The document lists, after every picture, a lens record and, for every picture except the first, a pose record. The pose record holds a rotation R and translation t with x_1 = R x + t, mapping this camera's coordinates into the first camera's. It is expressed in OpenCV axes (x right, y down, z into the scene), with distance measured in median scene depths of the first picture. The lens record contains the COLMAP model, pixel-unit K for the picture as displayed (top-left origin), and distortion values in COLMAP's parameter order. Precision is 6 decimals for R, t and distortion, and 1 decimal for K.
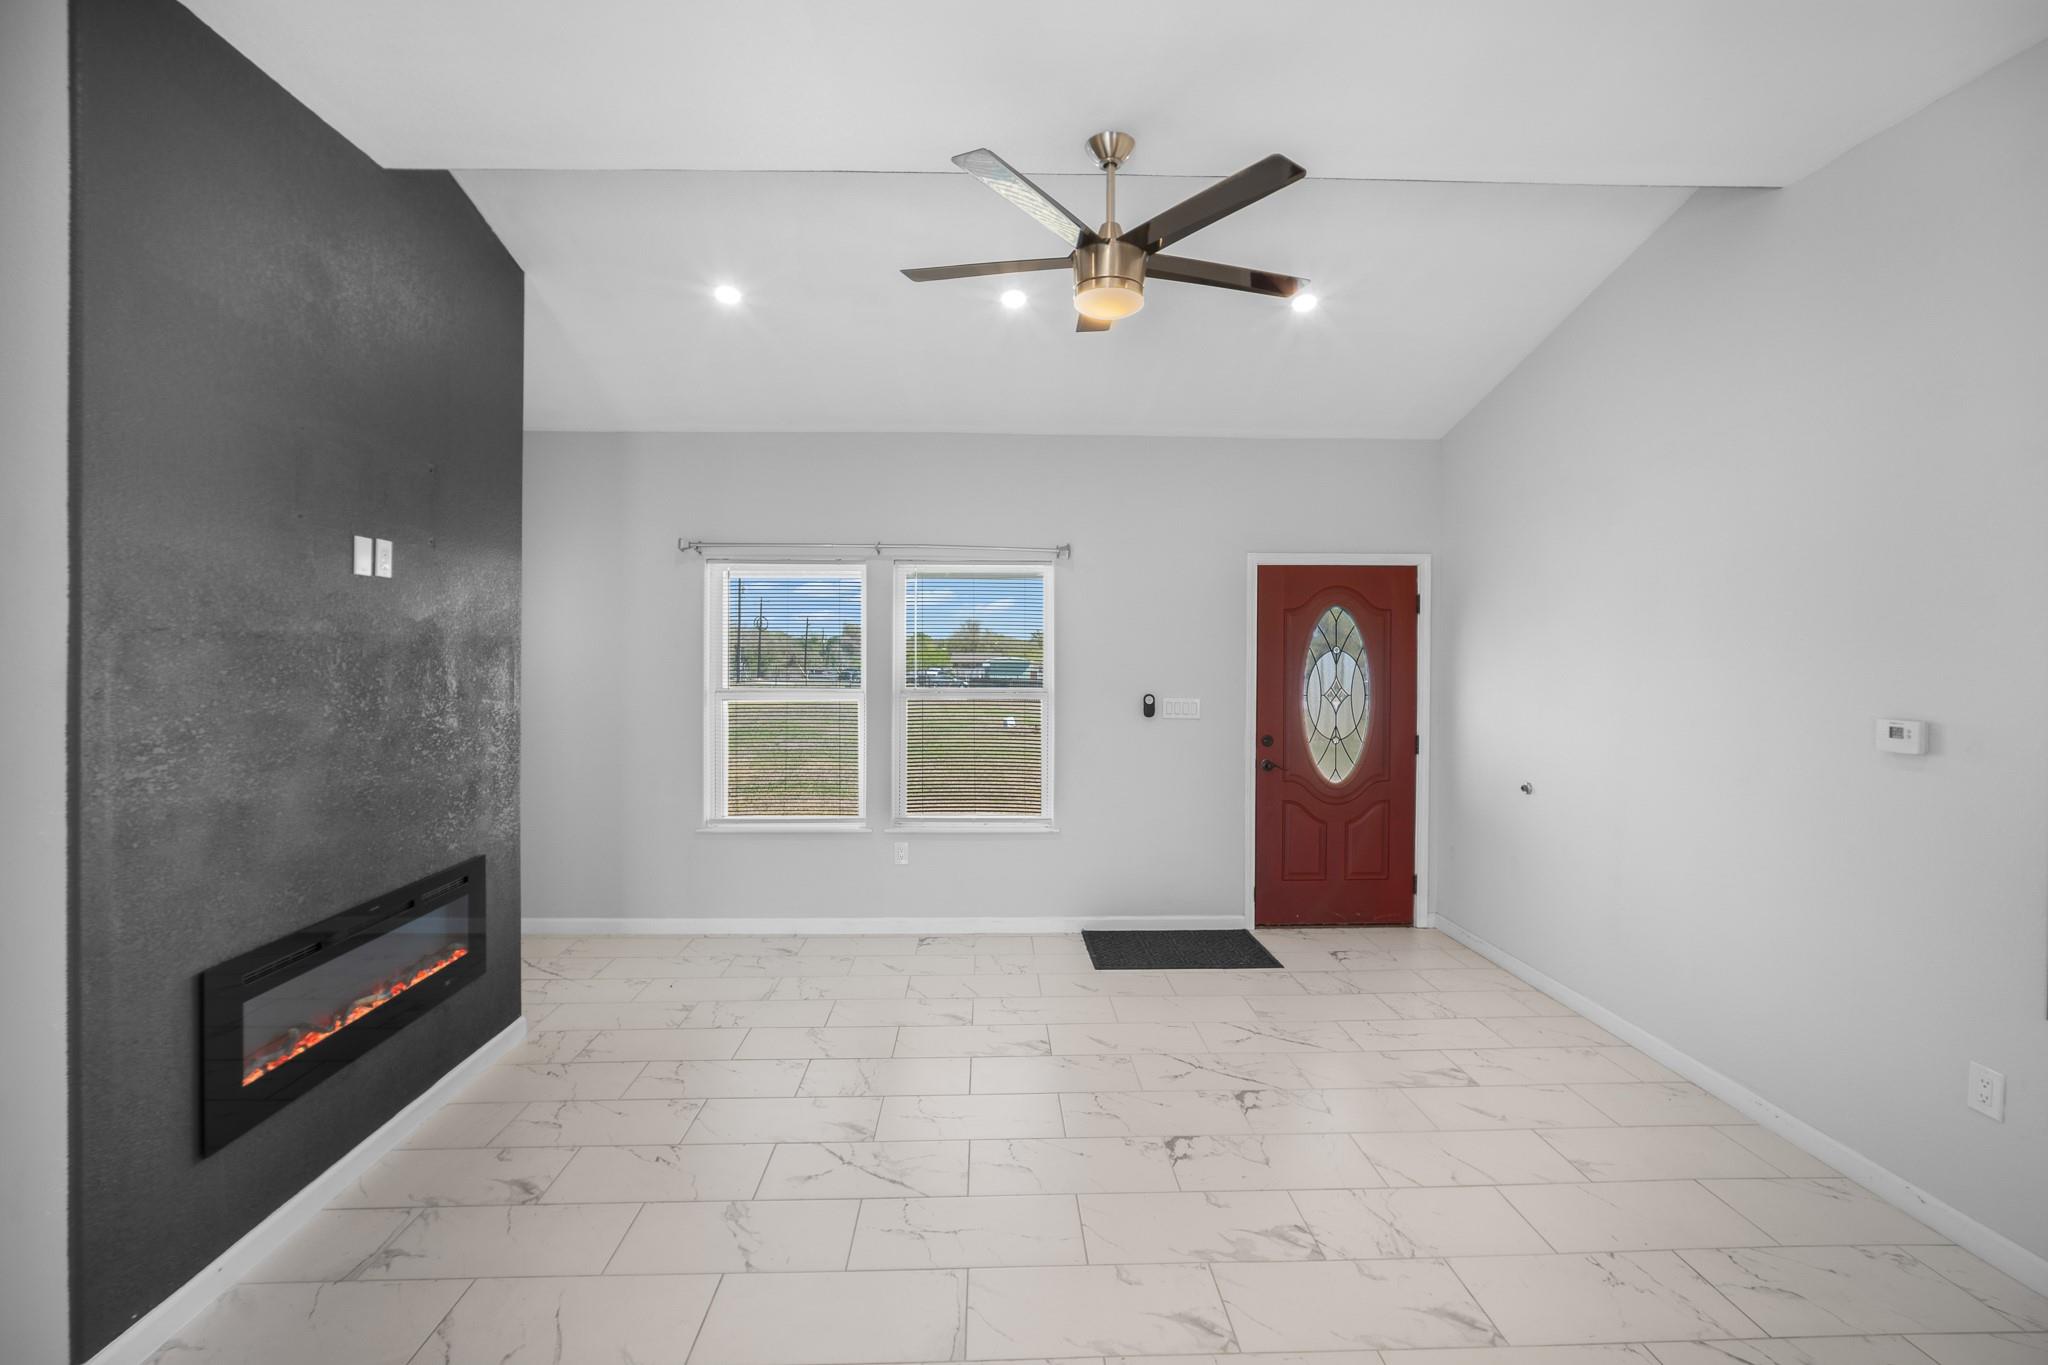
lens RADIAL K [[922.4, 0, 1016.4], [0, 922.4, 656.2], [0, 0, 1]] dist [-0.022659, 0.005596]
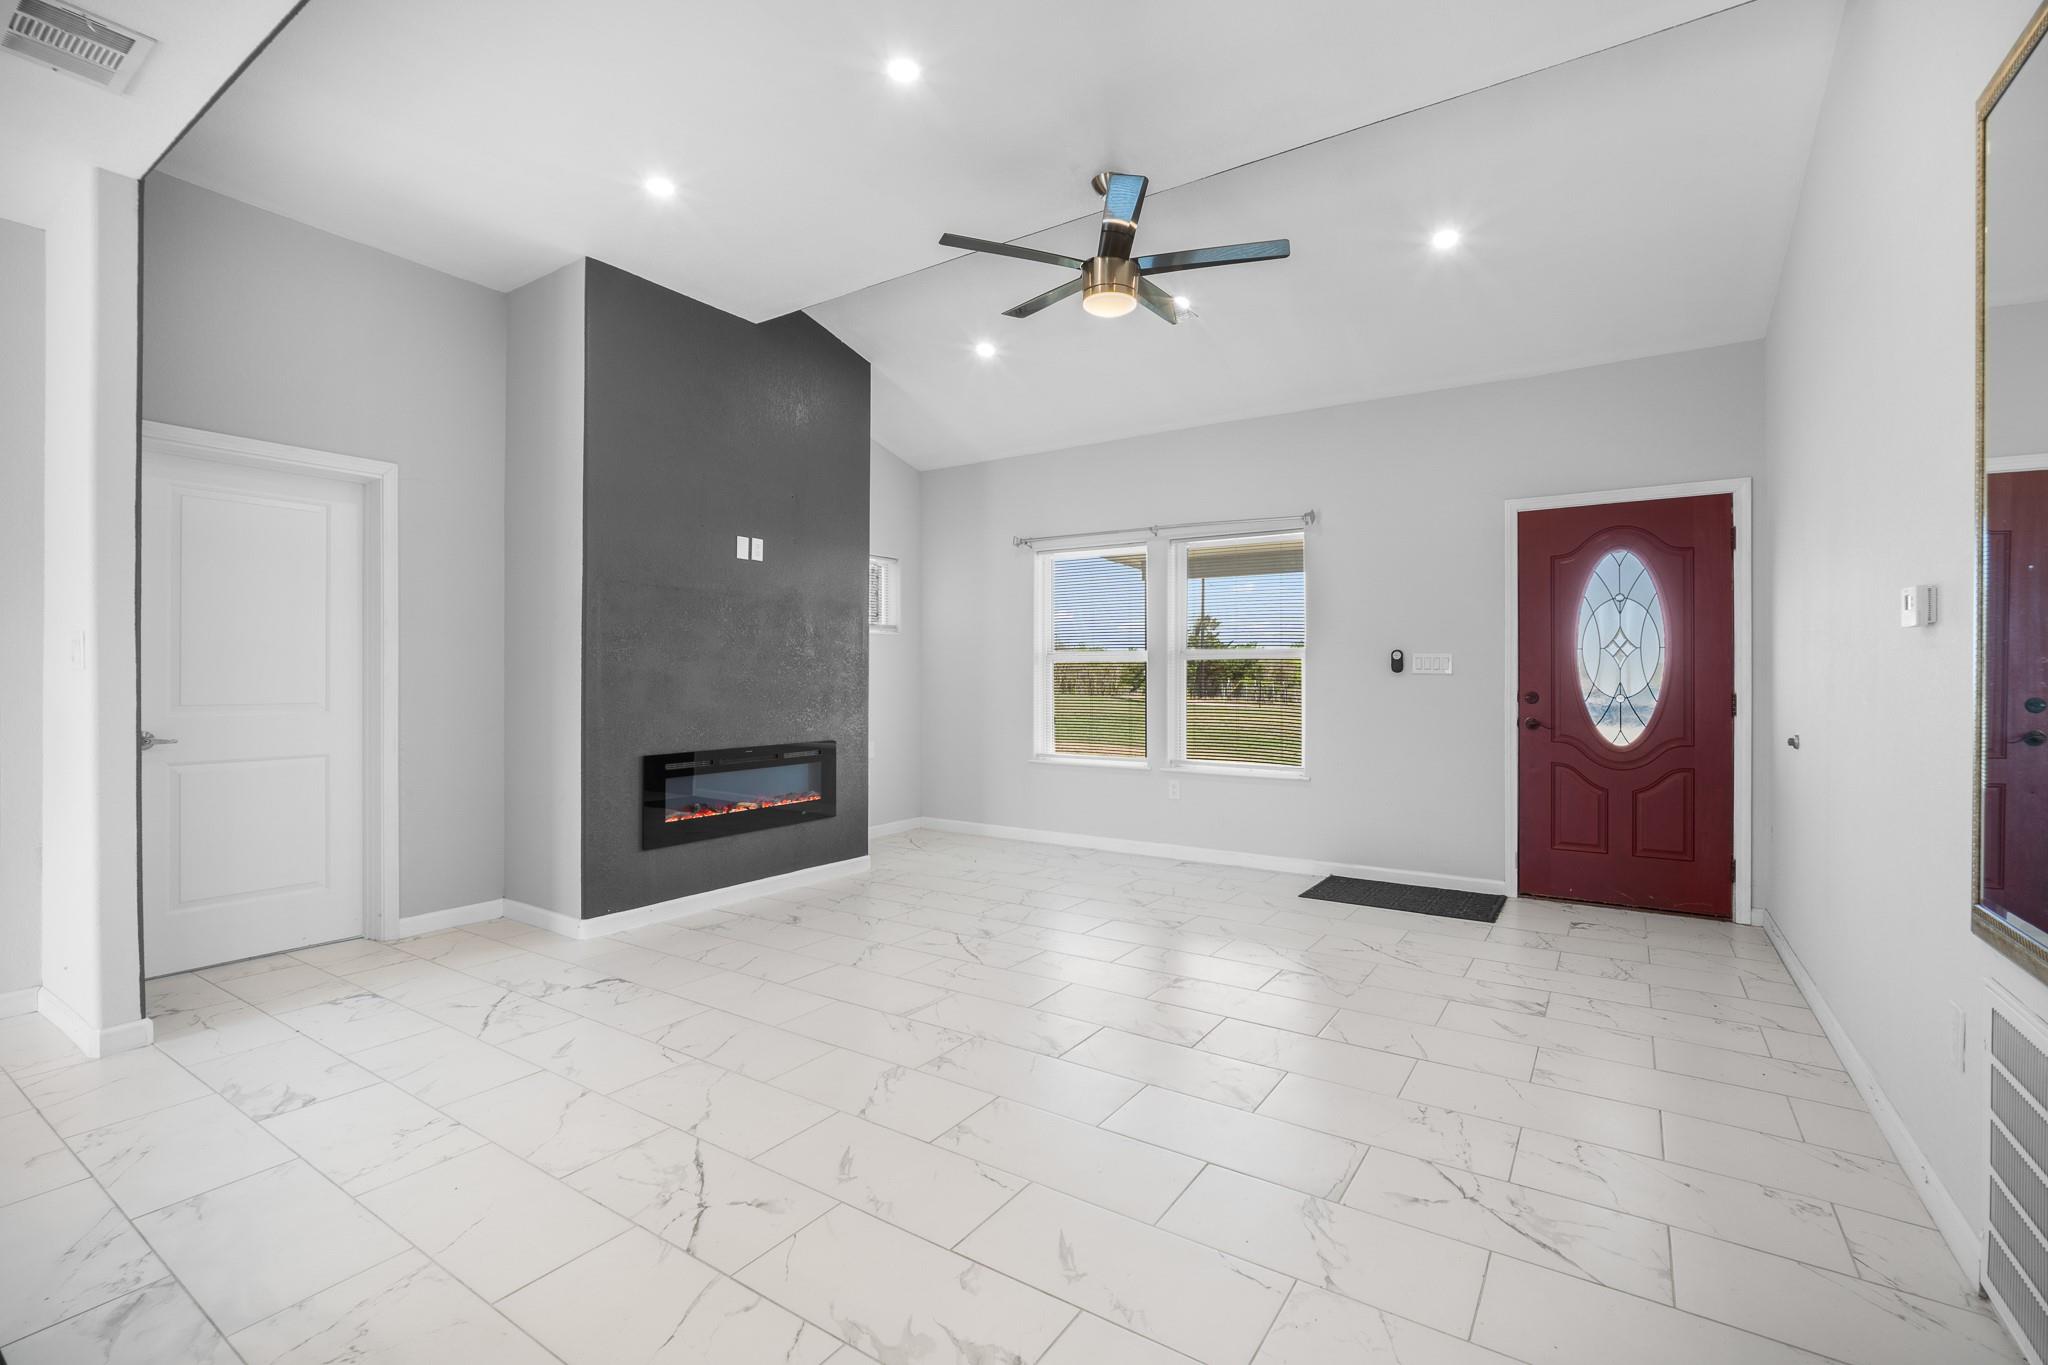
lens RADIAL K [[913.8, 0, 1017.2], [0, 913.8, 674.8], [0, 0, 1]] dist [-0.030533, 0.010552]
pose [[0.811305, -0.002331, -0.584618, 0.465321], [-0.003032, 0.999962, -0.008194, 0.093269], [0.584615, 0.008421, 0.811267, -0.067784]]
